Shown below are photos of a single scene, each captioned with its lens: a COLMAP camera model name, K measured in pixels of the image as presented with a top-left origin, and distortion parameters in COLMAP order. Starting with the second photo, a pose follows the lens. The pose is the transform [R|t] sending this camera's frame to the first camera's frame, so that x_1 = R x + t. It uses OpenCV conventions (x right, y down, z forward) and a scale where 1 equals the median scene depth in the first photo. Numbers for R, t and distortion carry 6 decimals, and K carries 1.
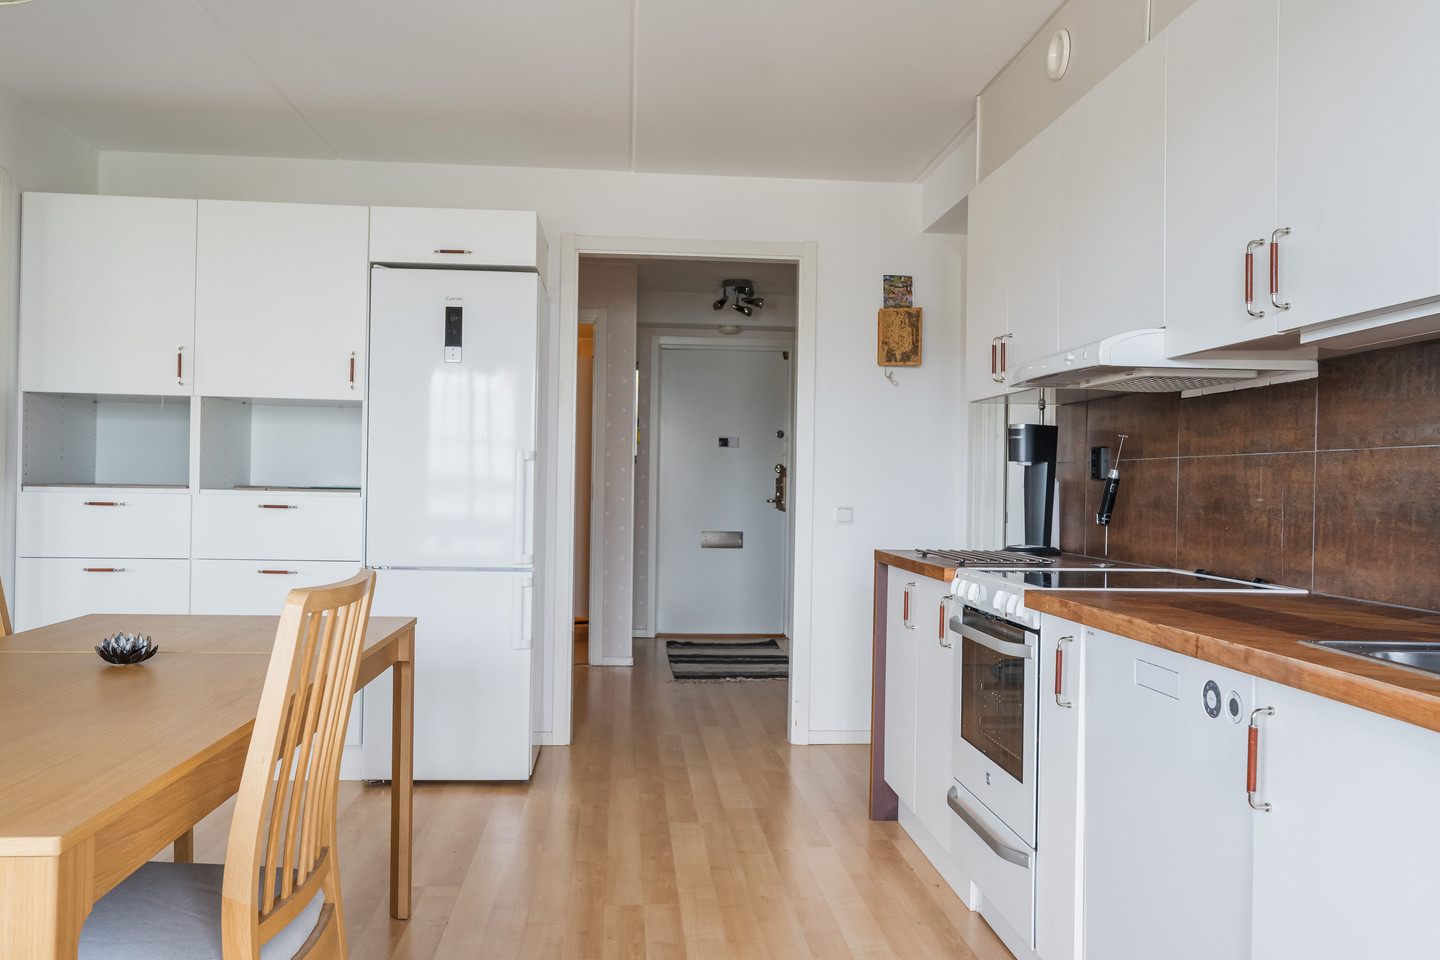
lens RADIAL K [[1169.2, 0, 720.0], [0, 1169.2, 480.0], [0, 0, 1]] dist [0.000566, -0.000011]
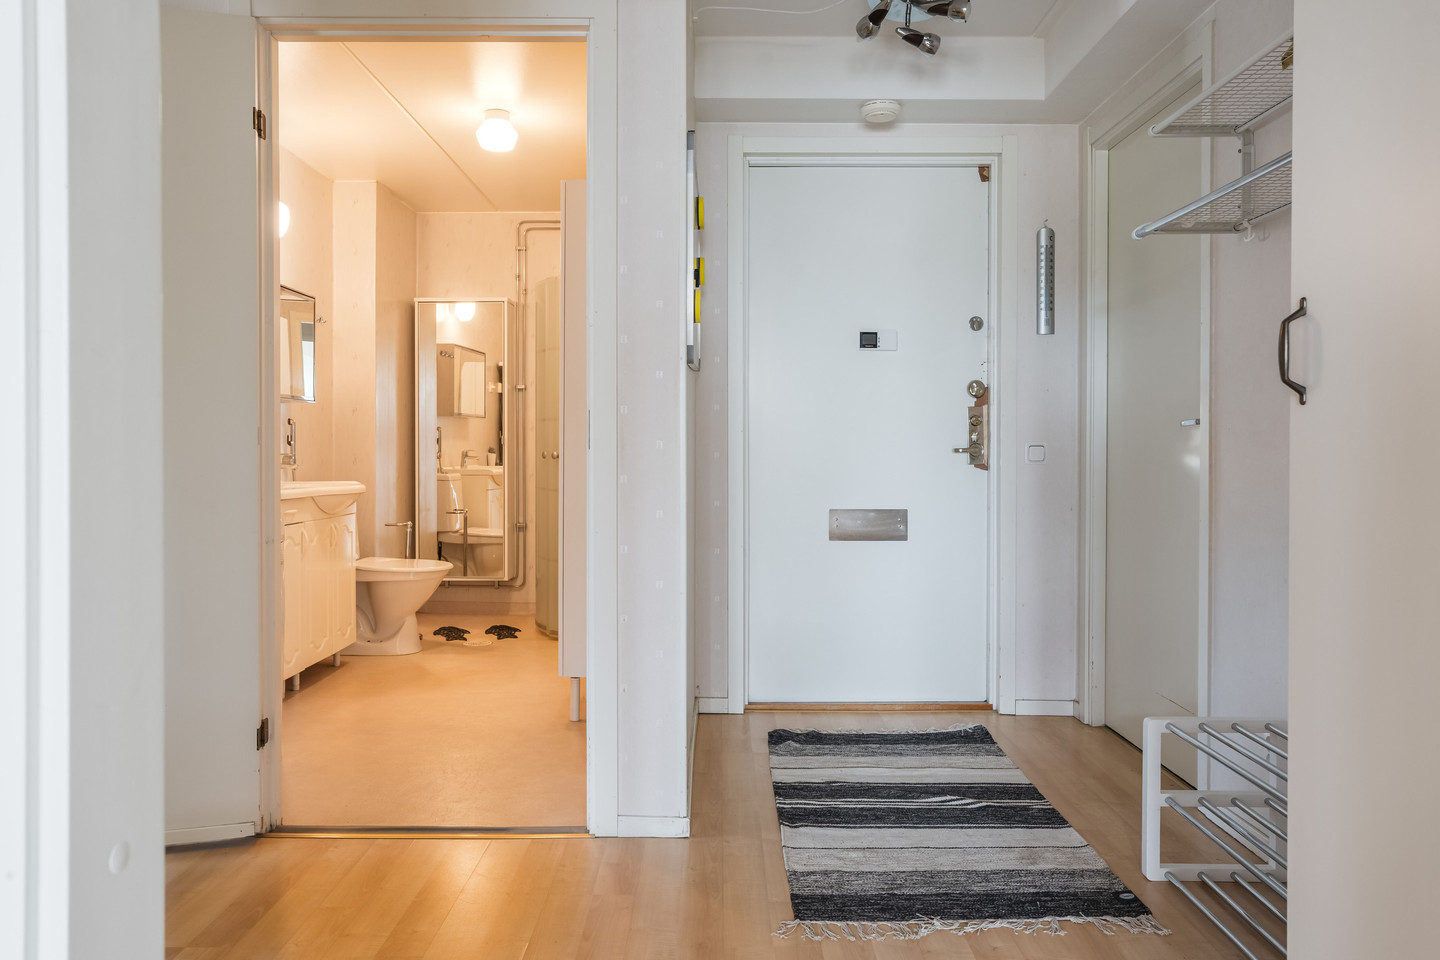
lens RADIAL K [[1164.3, 0, 720.0], [0, 1164.3, 480.0], [0, 0, 1]] dist [0.002661, -0.000206]
pose [[0.996662, -0.013245, -0.080561, -0.022260], [0.015855, 0.999367, 0.031844, 0.012981], [0.080089, -0.033015, 0.996241, 0.470434]]
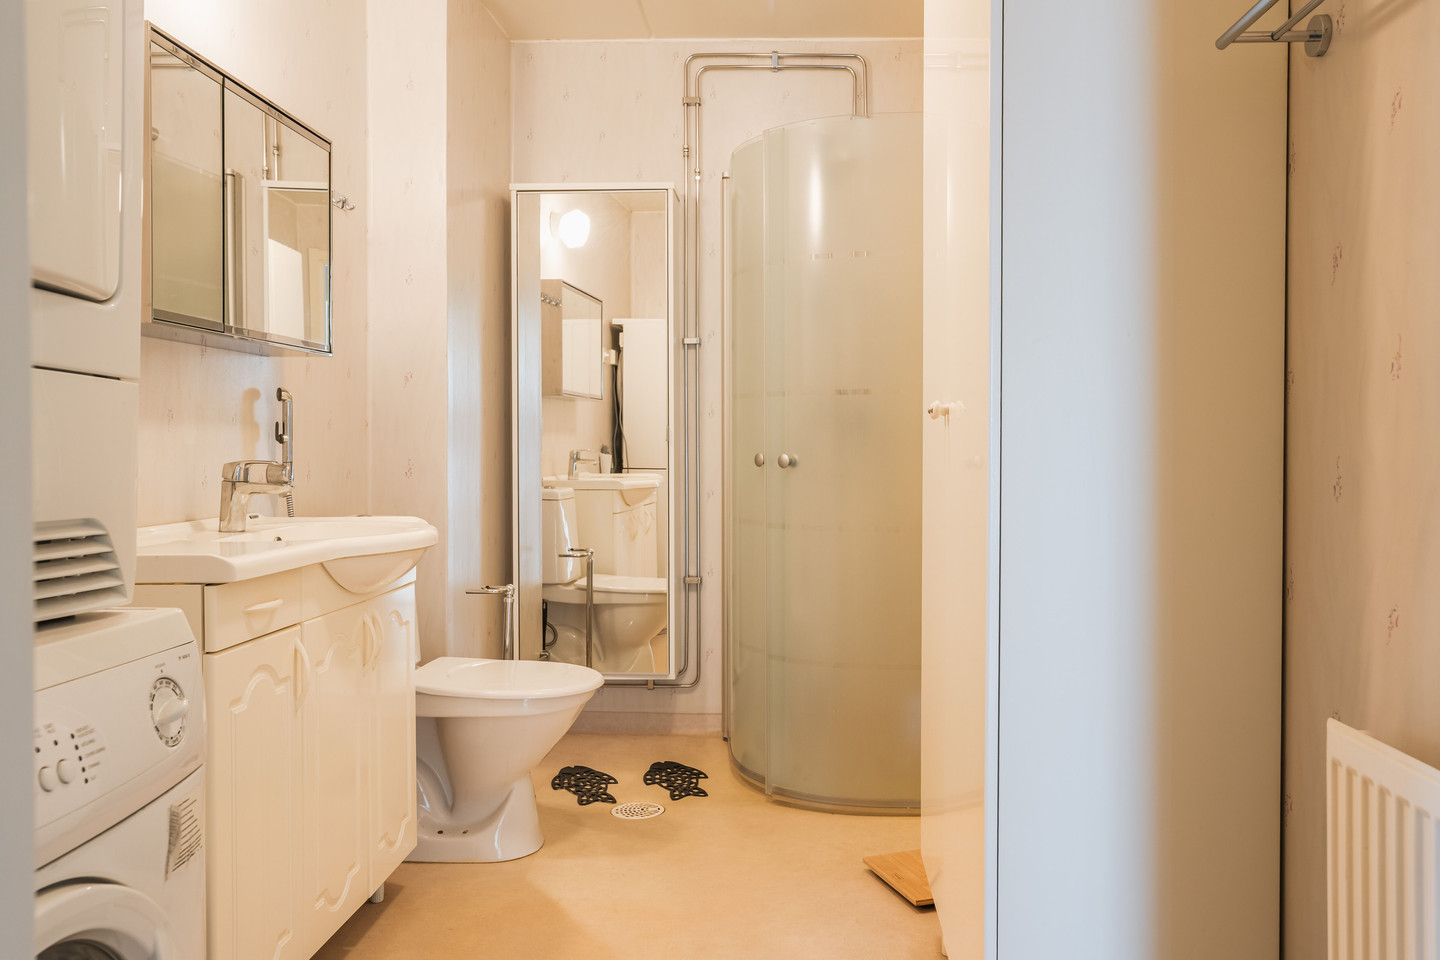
lens RADIAL K [[1078.7, 0, 720.0], [0, 1078.7, 480.0], [0, 0, 1]] dist [-0.000184, 0.003361]
pose [[0.996131, -0.014225, -0.086723, -0.089809], [0.017503, 0.999156, 0.037155, 0.012440], [0.086121, -0.038529, 0.995539, 0.629908]]
